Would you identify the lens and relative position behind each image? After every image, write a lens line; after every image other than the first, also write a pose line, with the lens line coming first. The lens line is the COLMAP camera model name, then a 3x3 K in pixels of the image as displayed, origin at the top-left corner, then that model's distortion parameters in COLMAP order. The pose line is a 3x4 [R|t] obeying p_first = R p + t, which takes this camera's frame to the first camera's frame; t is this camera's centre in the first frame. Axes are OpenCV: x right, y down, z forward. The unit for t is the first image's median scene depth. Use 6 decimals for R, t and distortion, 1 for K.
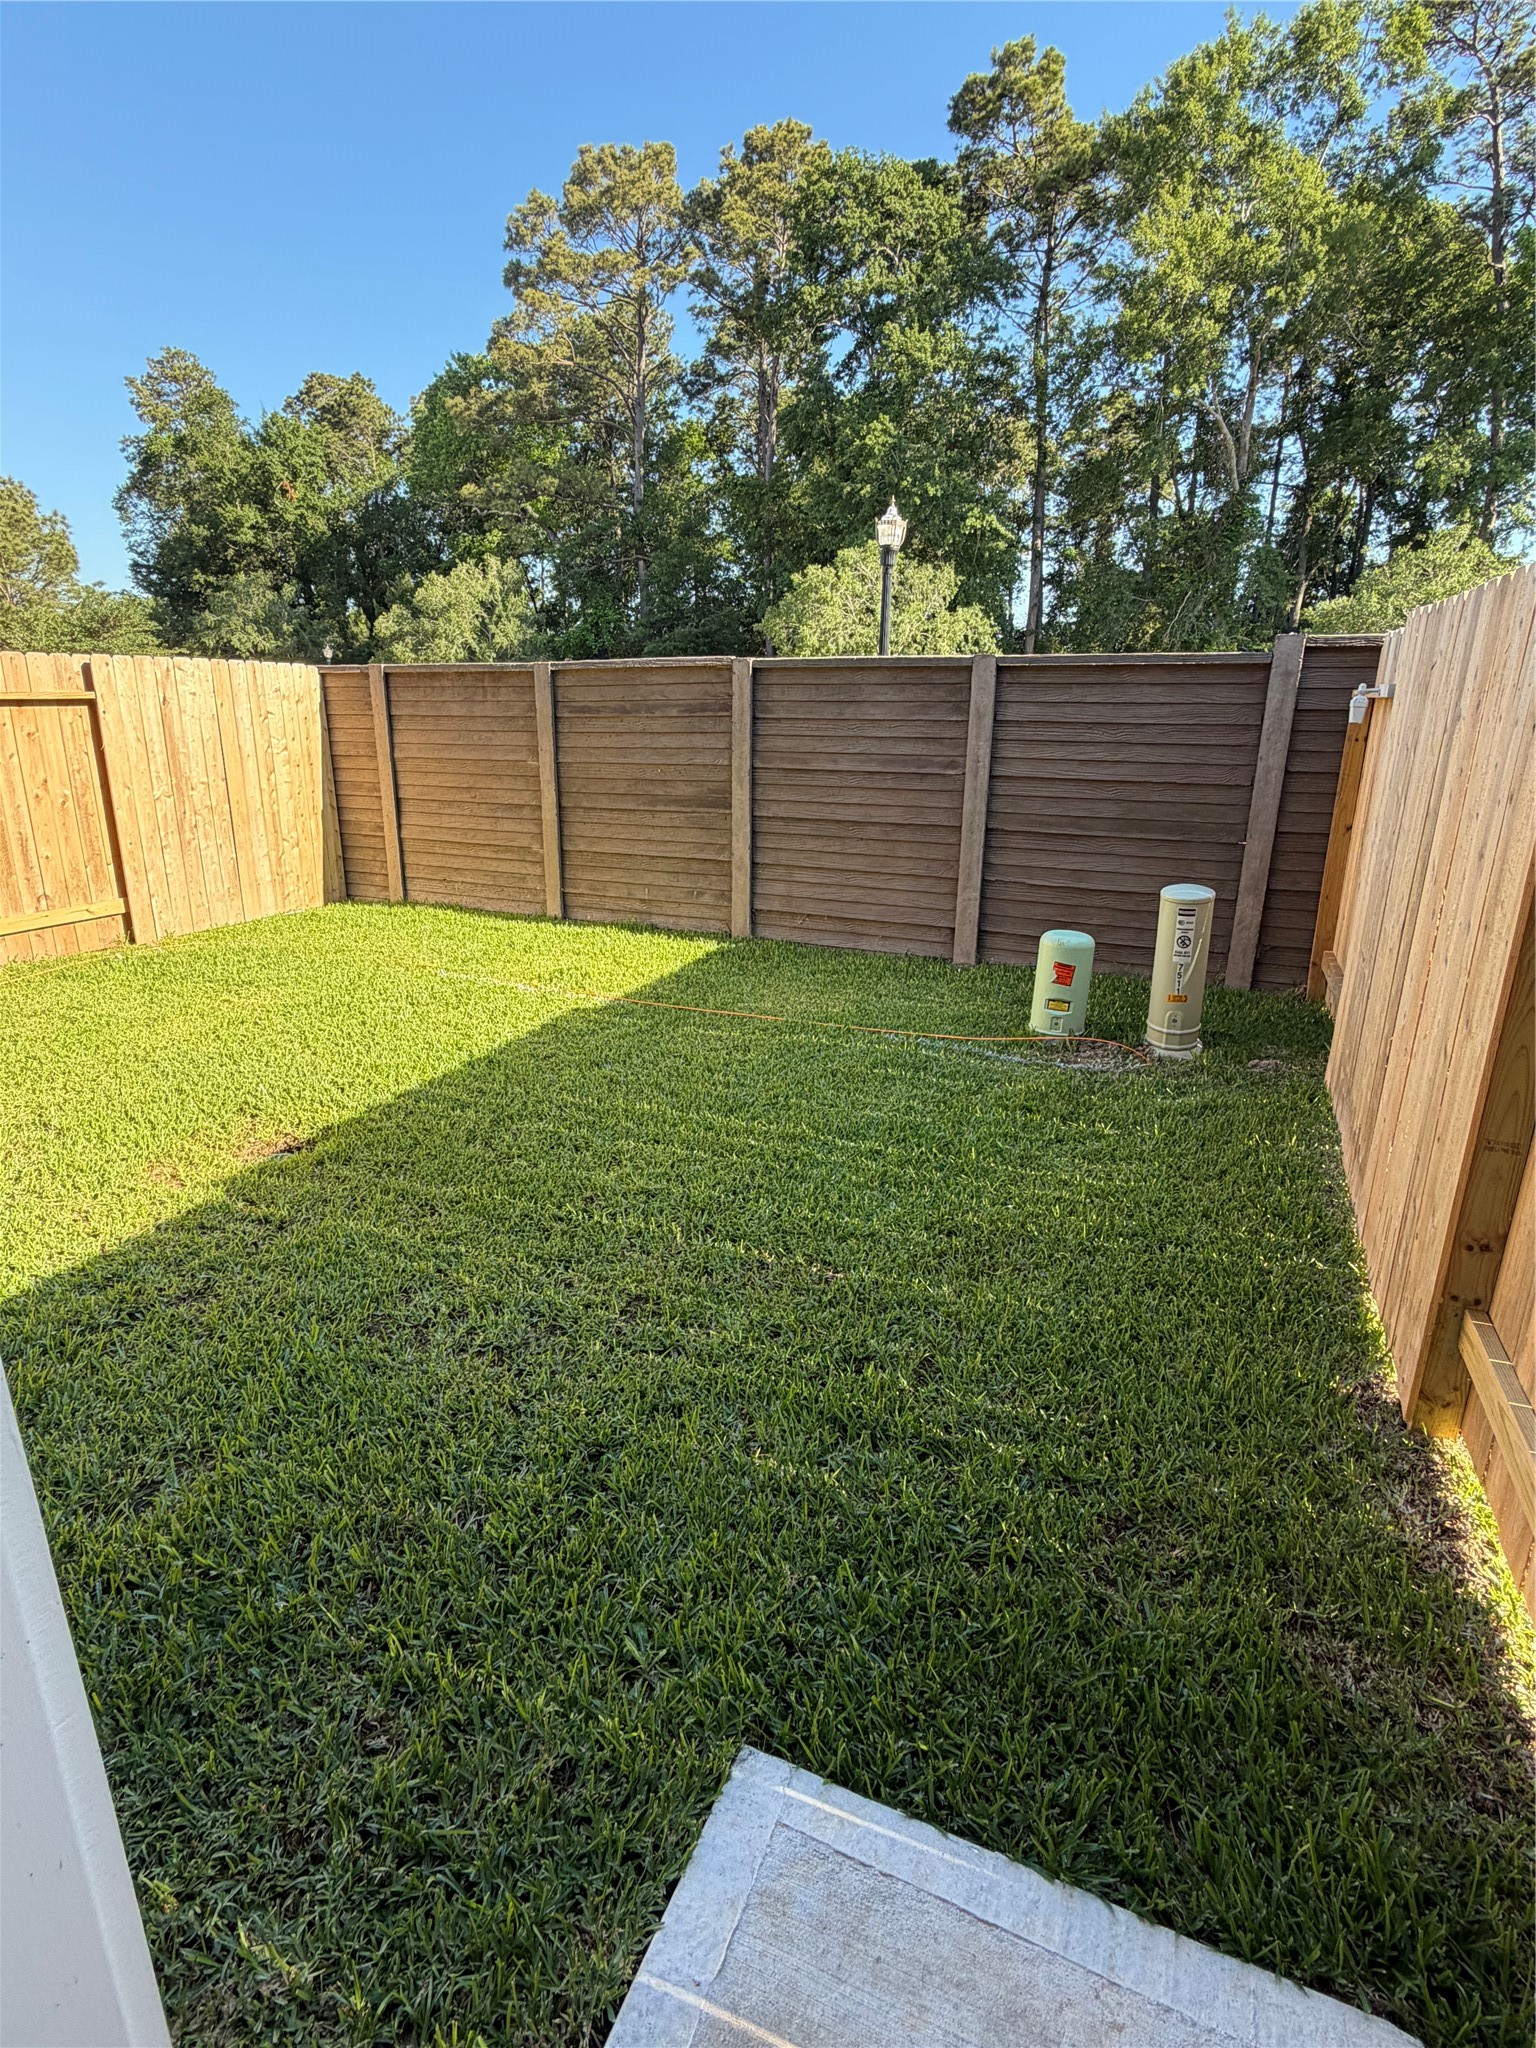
lens RADIAL K [[1042.0, 0, 770.5], [0, 1042.0, 1021.1], [0, 0, 1]] dist [-0.001621, -0.000333]
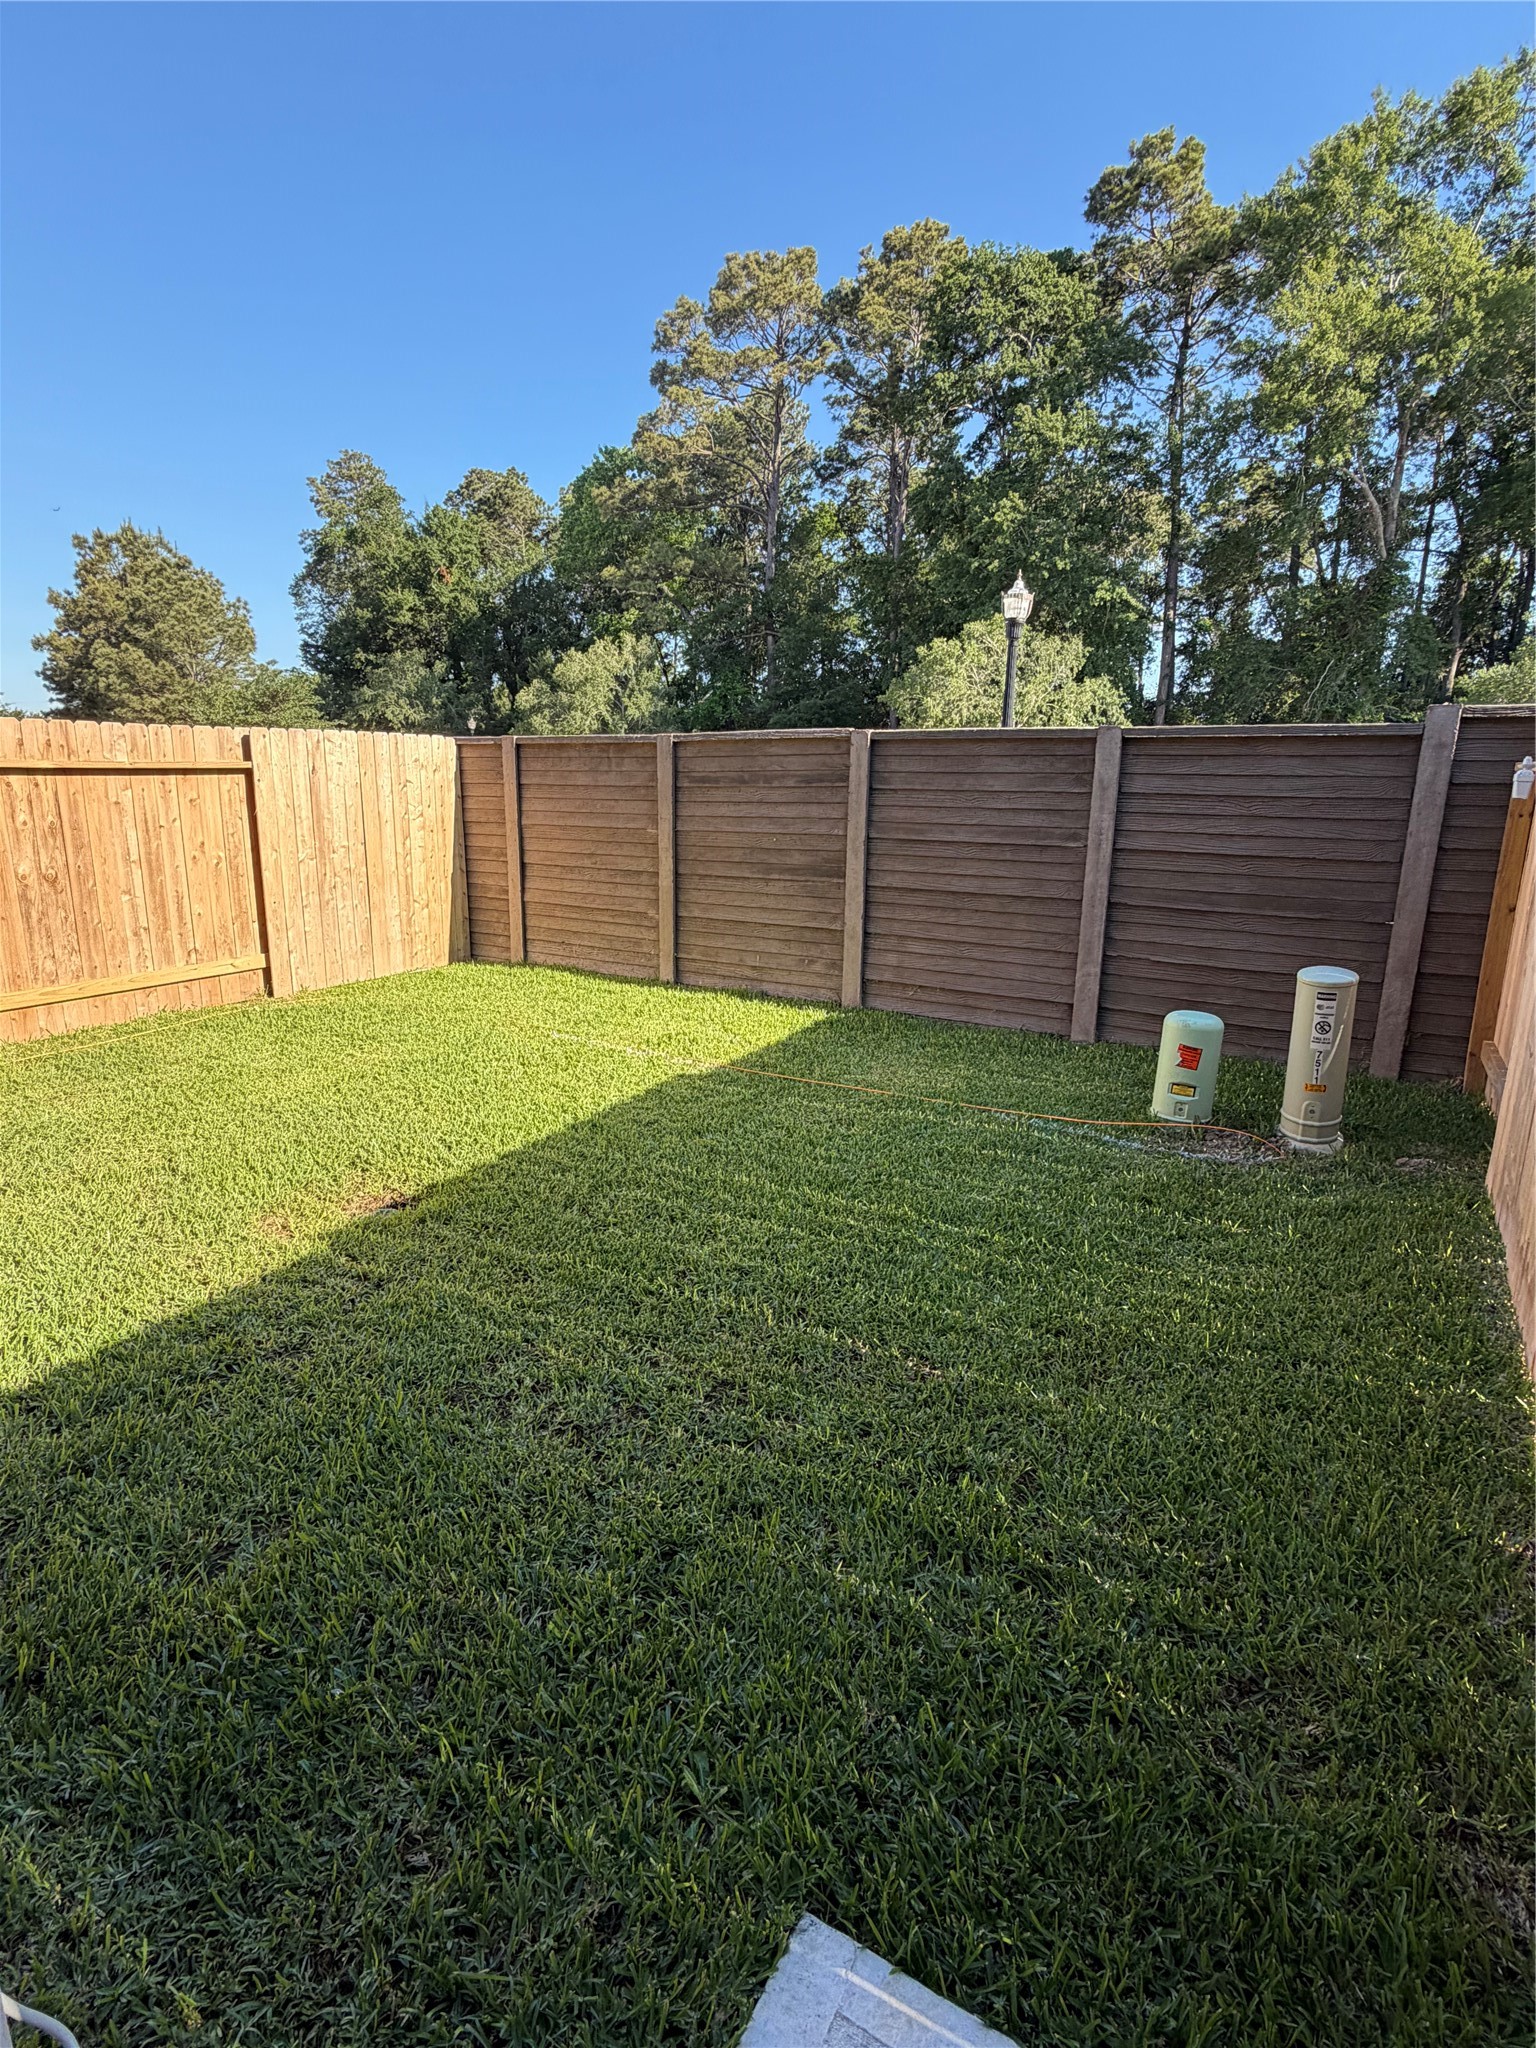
lens RADIAL K [[1042.0, 0, 765.3], [0, 1042.0, 1021.0], [0, 0, 1]] dist [-0.001621, -0.000333]
pose [[0.992918, 0.030761, -0.114752, 0.006179], [-0.037760, 0.997524, -0.059329, -0.007116], [0.112643, 0.063242, 0.991621, 0.015150]]
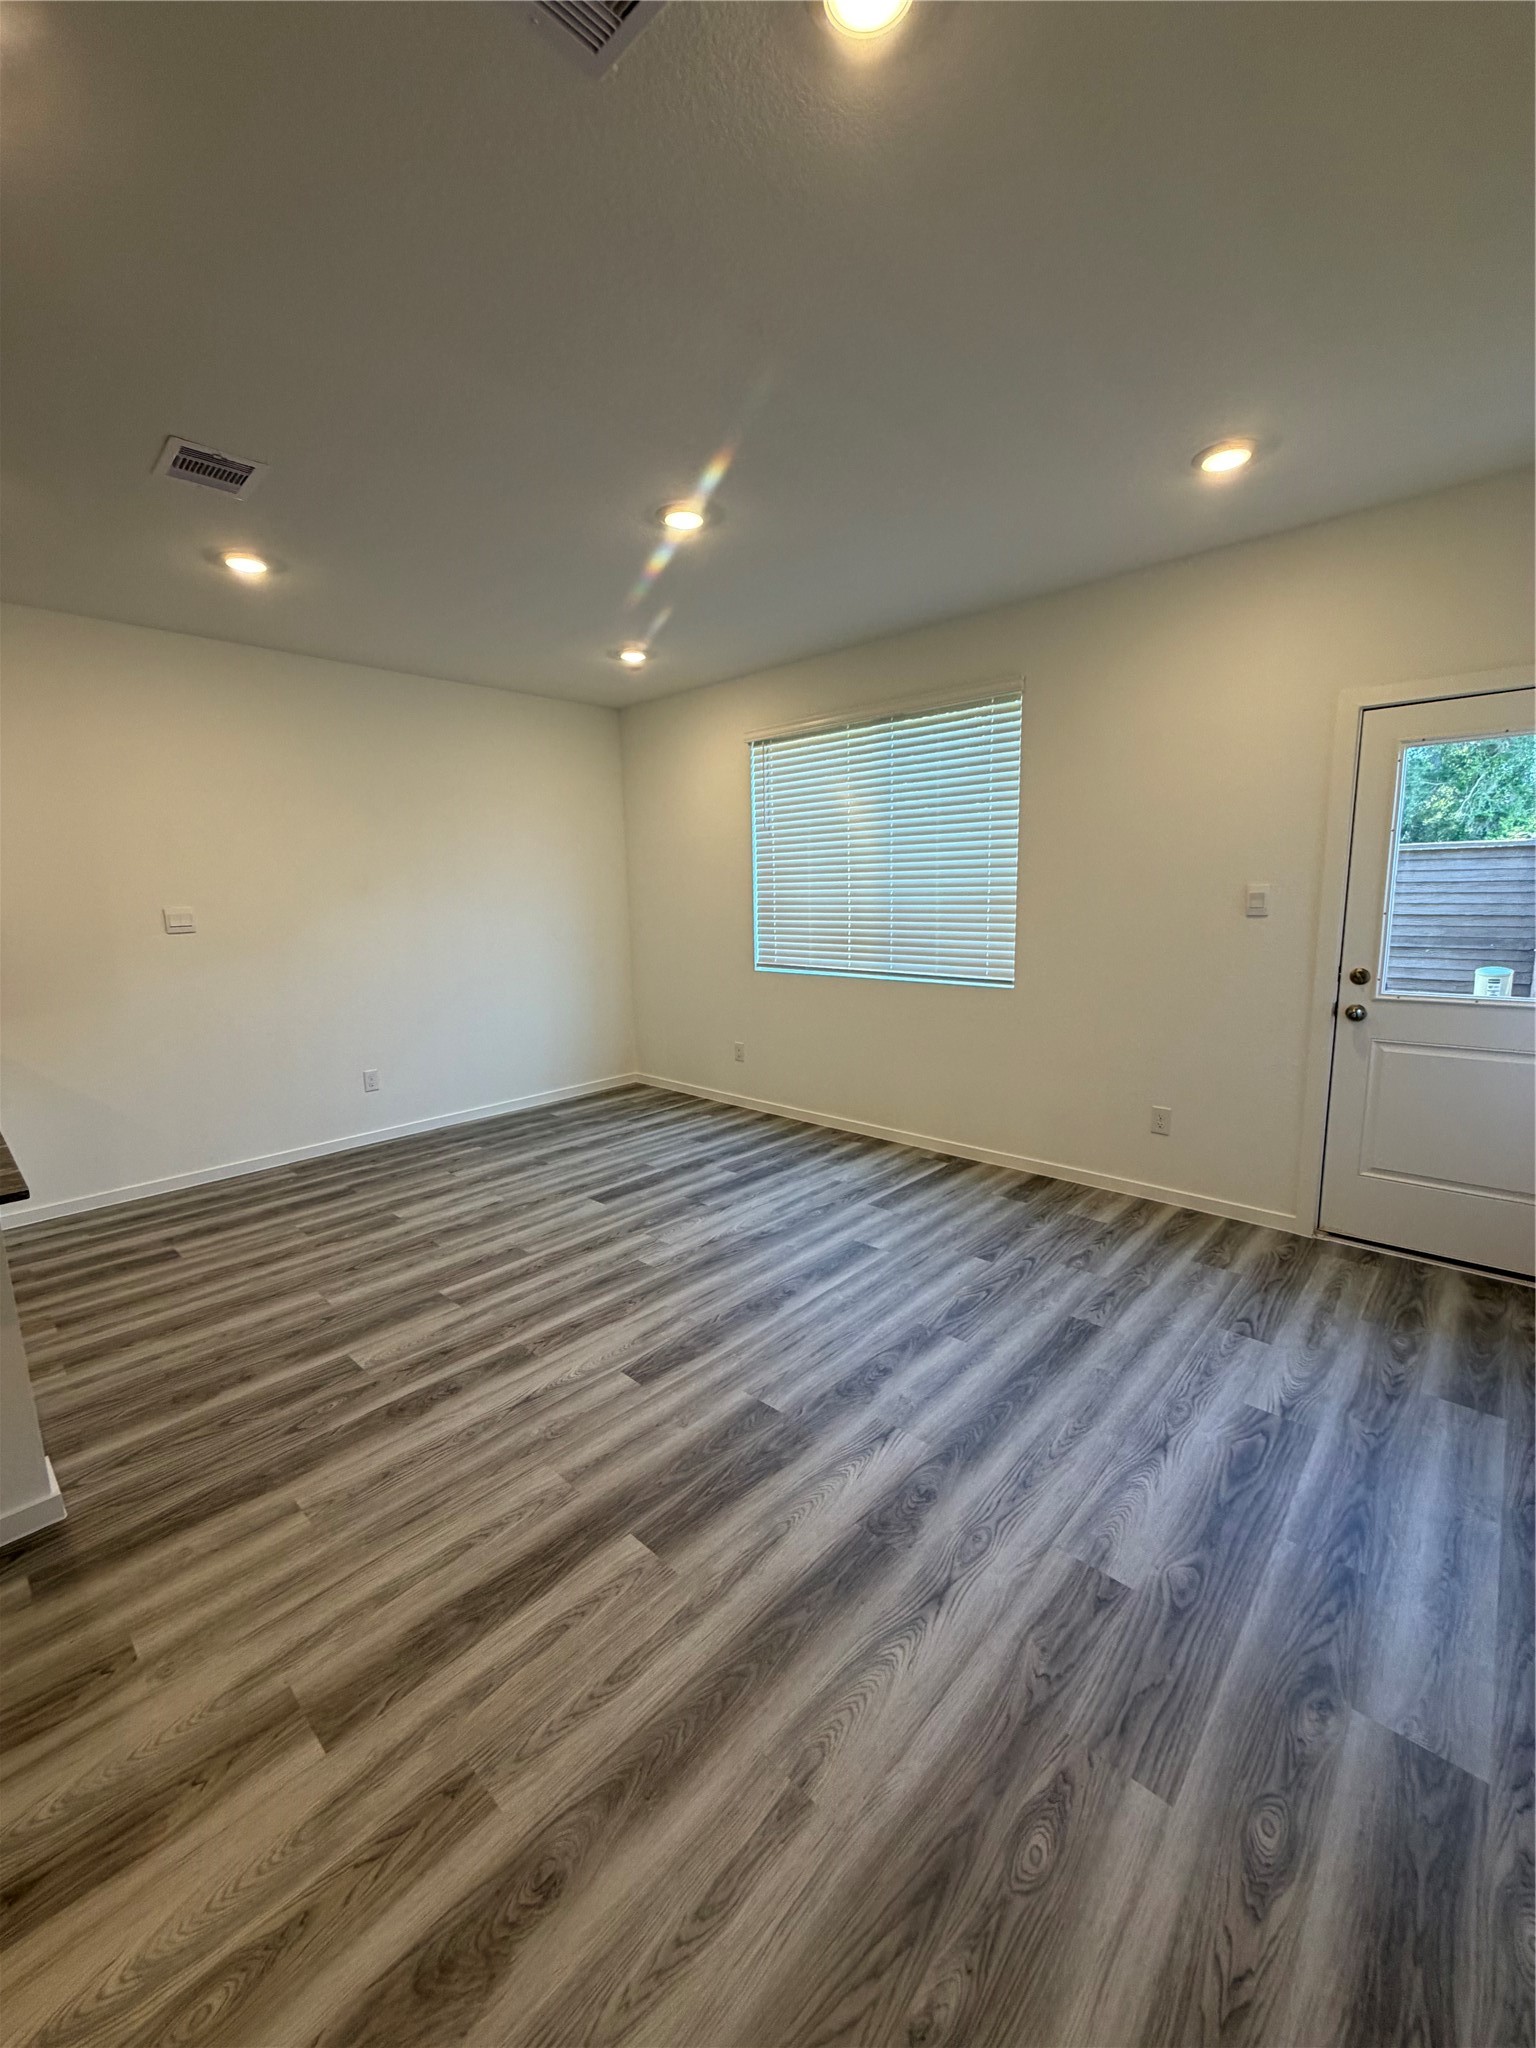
lens RADIAL K [[817.2, 0, 766.3], [0, 817.2, 1023.5], [0, 0, 1]] dist [0.002984, 0.000236]
pose [[0.941107, 0.022393, -0.337368, -0.351390], [-0.065338, 0.991041, -0.116482, 0.246890], [0.331737, 0.131665, 0.934139, -0.841305]]
